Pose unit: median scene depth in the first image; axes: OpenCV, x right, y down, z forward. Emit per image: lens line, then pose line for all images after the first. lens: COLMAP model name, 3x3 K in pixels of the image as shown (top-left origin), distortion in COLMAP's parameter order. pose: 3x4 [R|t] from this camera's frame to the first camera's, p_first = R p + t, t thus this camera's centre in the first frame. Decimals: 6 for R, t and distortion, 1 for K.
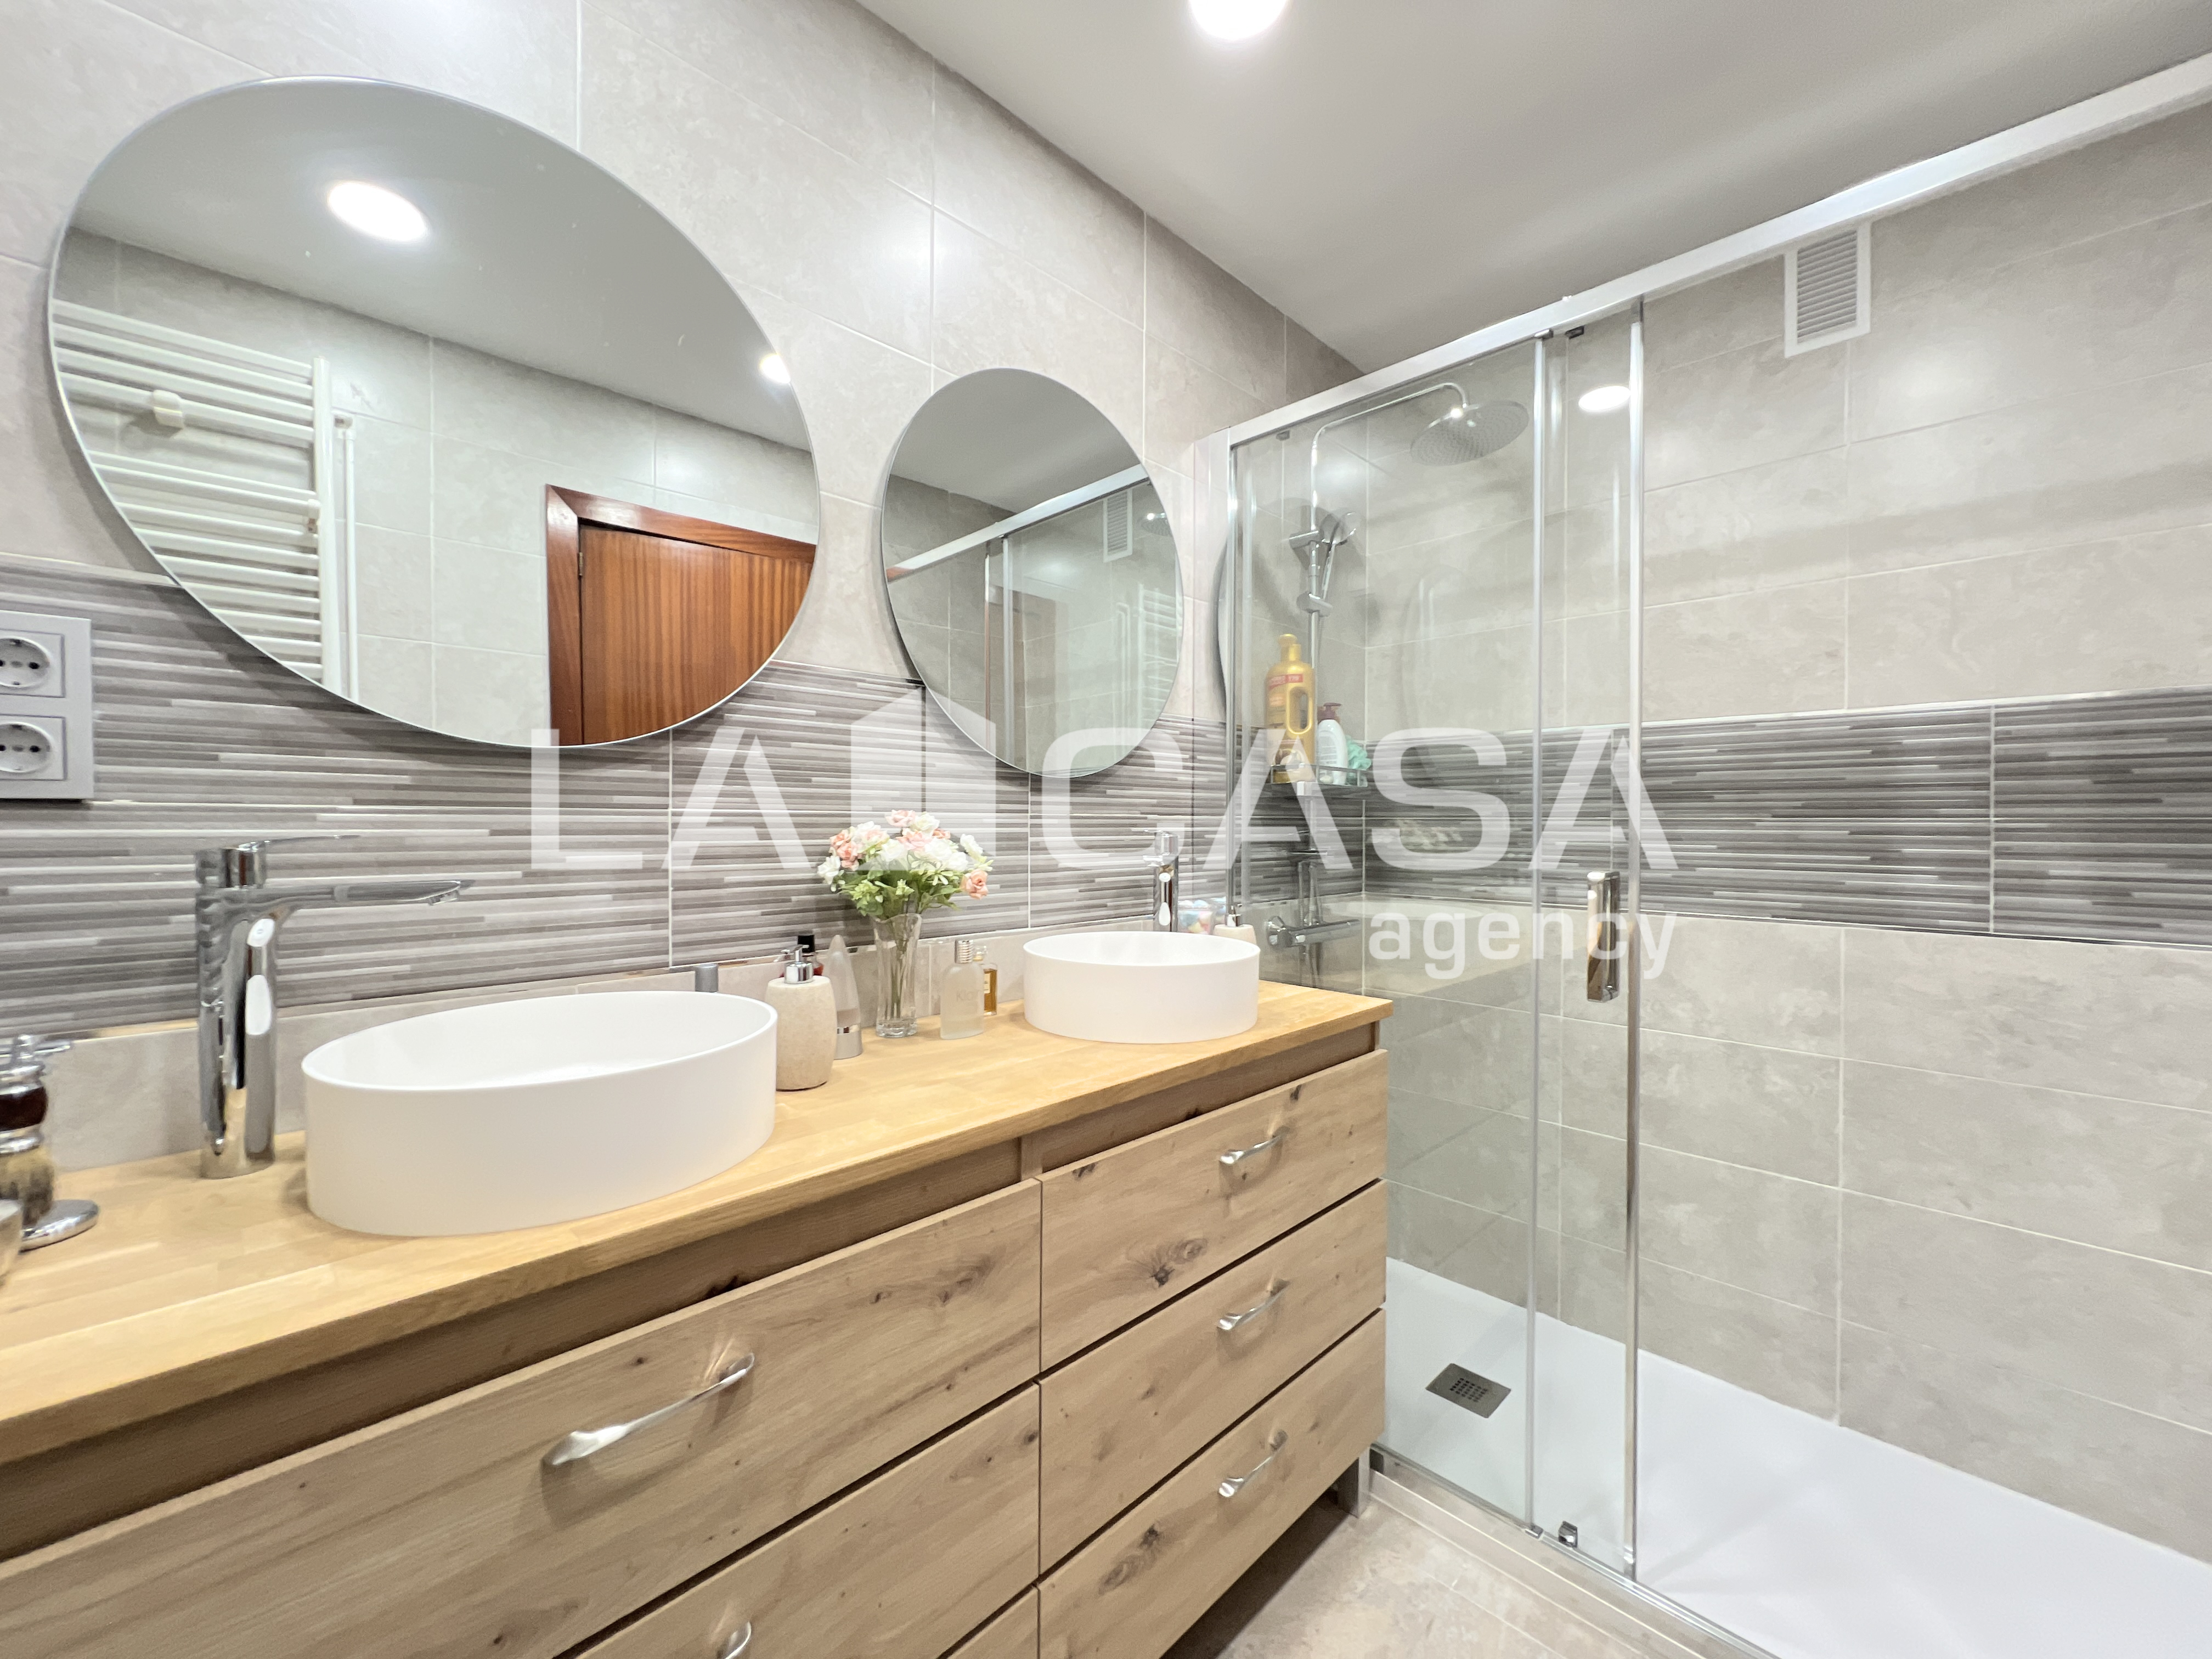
lens RADIAL K [[876.7, 0, 1106.0], [0, 876.7, 829.5], [0, 0, 1]] dist [-0.001725, -0.000073]
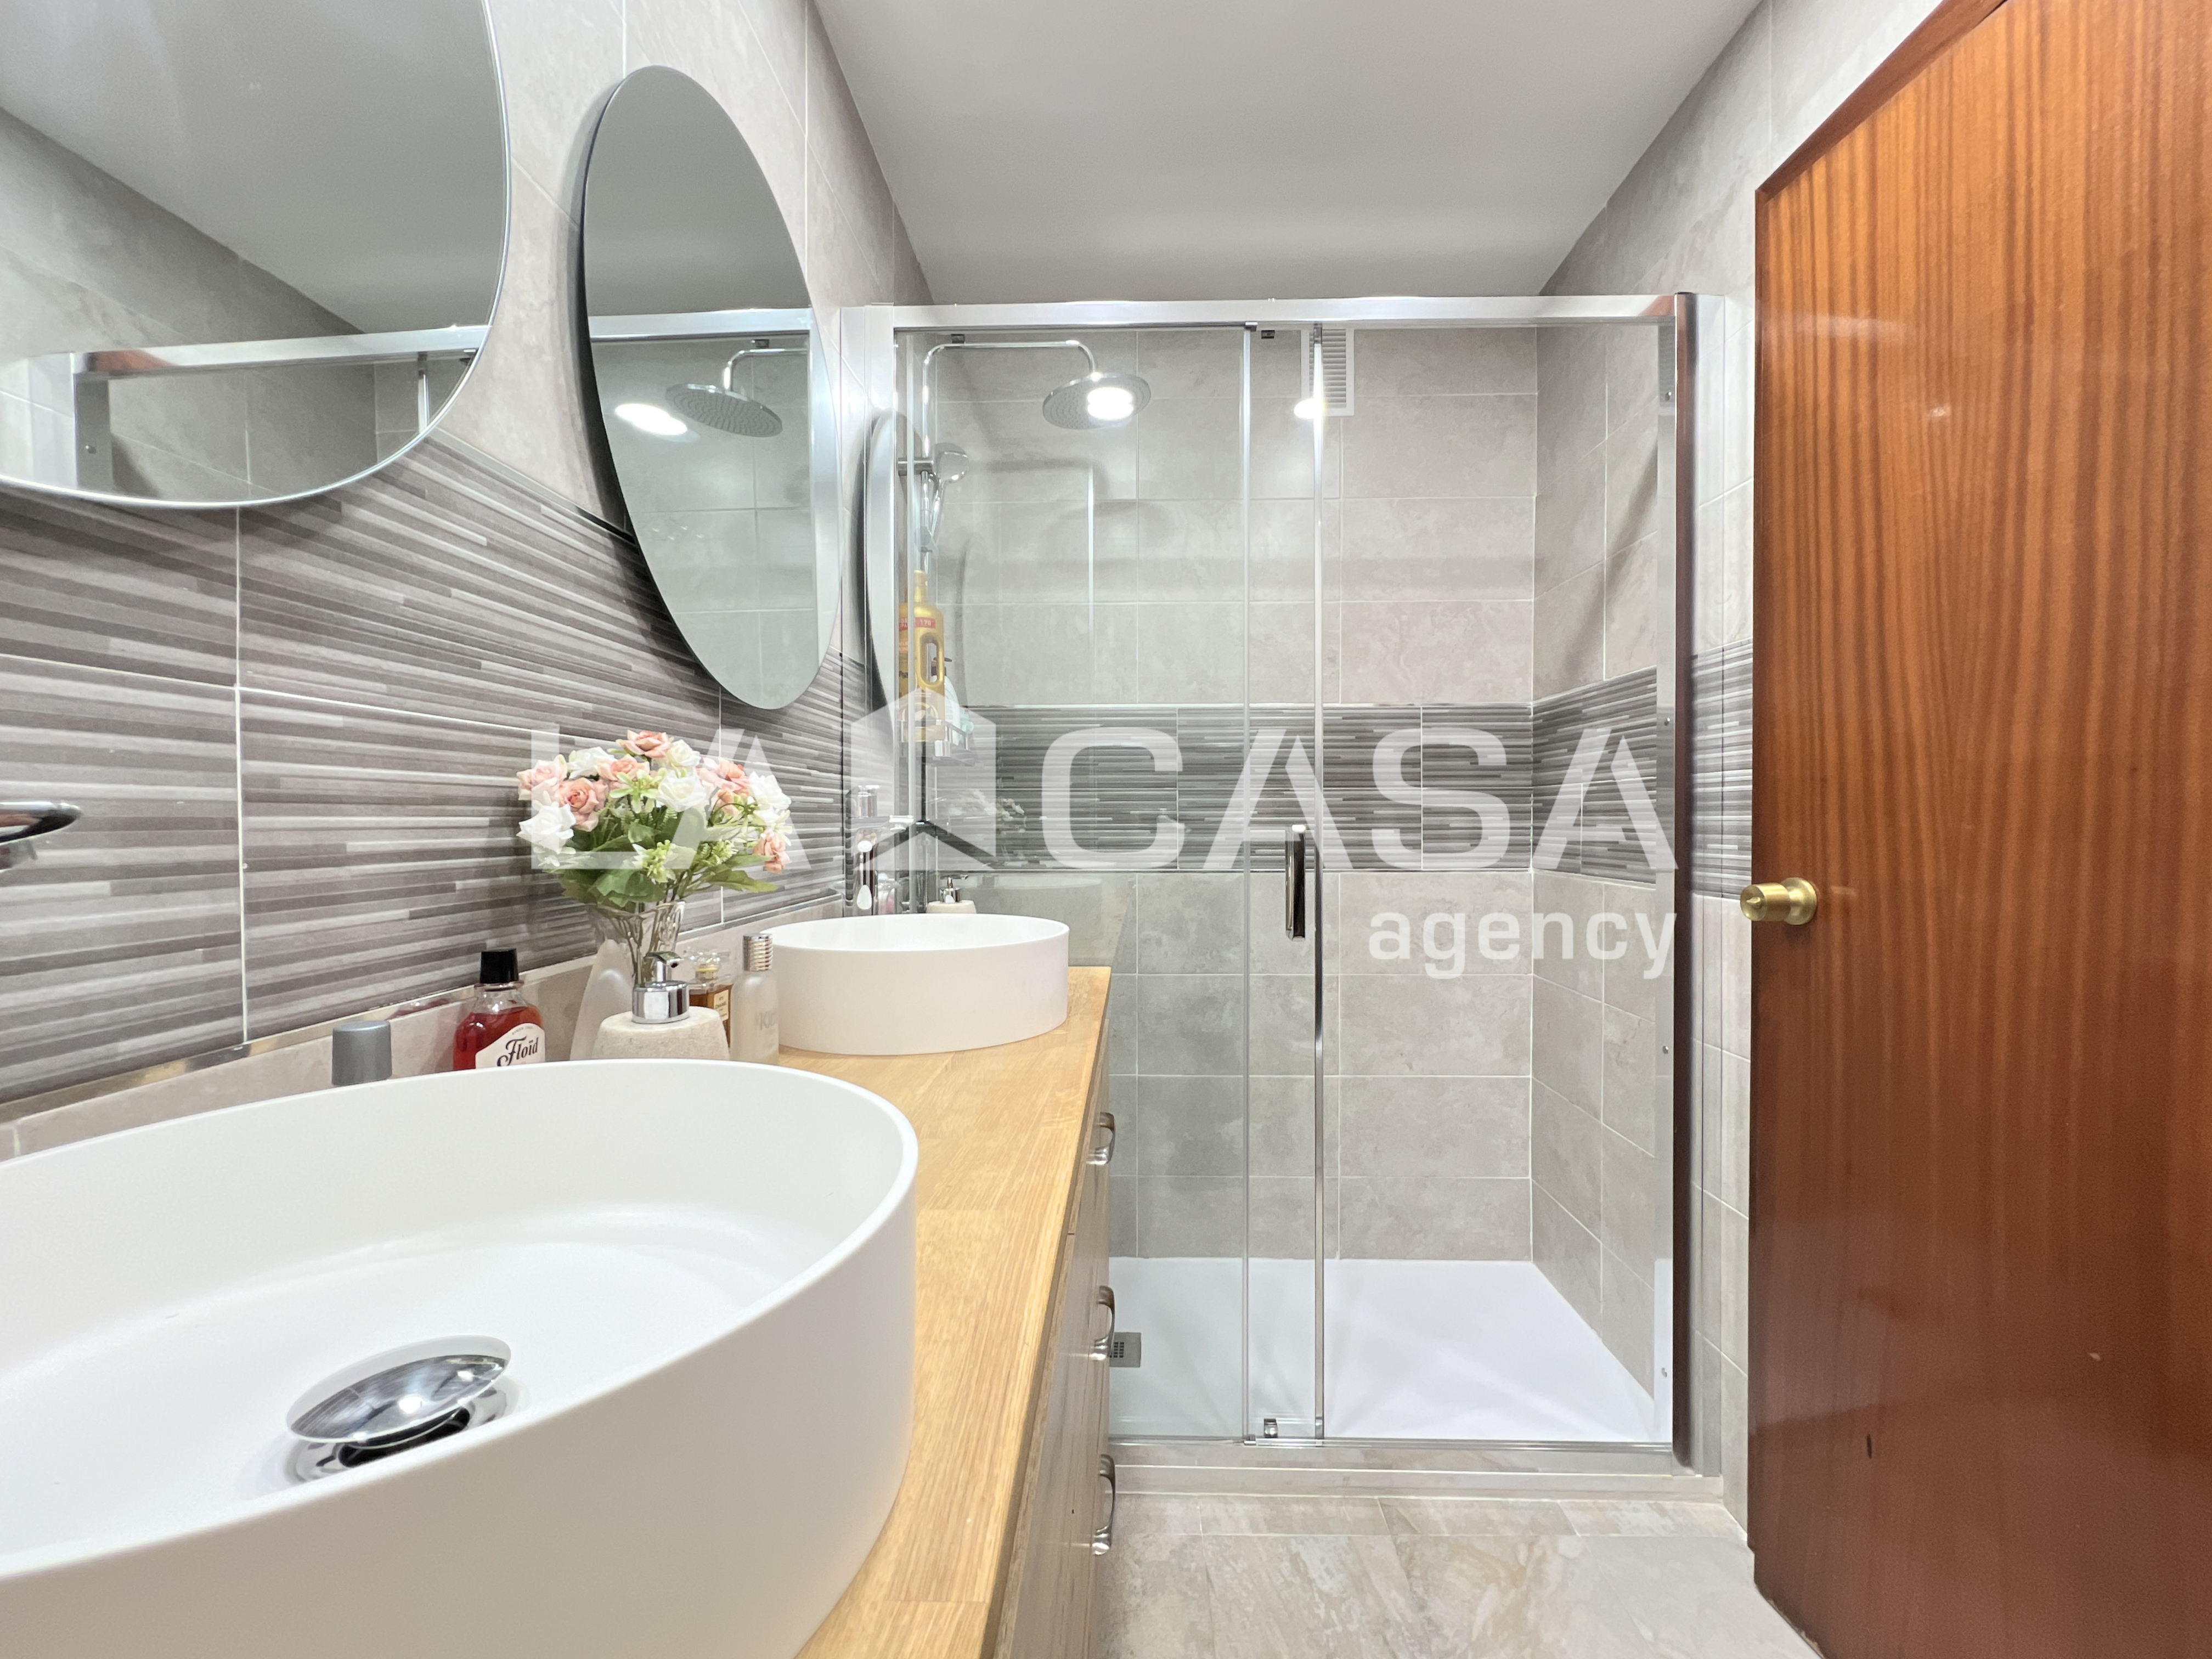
lens RADIAL K [[922.8, 0, 1106.0], [0, 922.8, 829.5], [0, 0, 1]] dist [-0.003321, -0.000369]
pose [[0.729235, -0.013323, 0.684133, -0.400916], [0.011639, 0.999907, 0.007066, 0.040939], [-0.684164, 0.002810, 0.729323, 0.291972]]
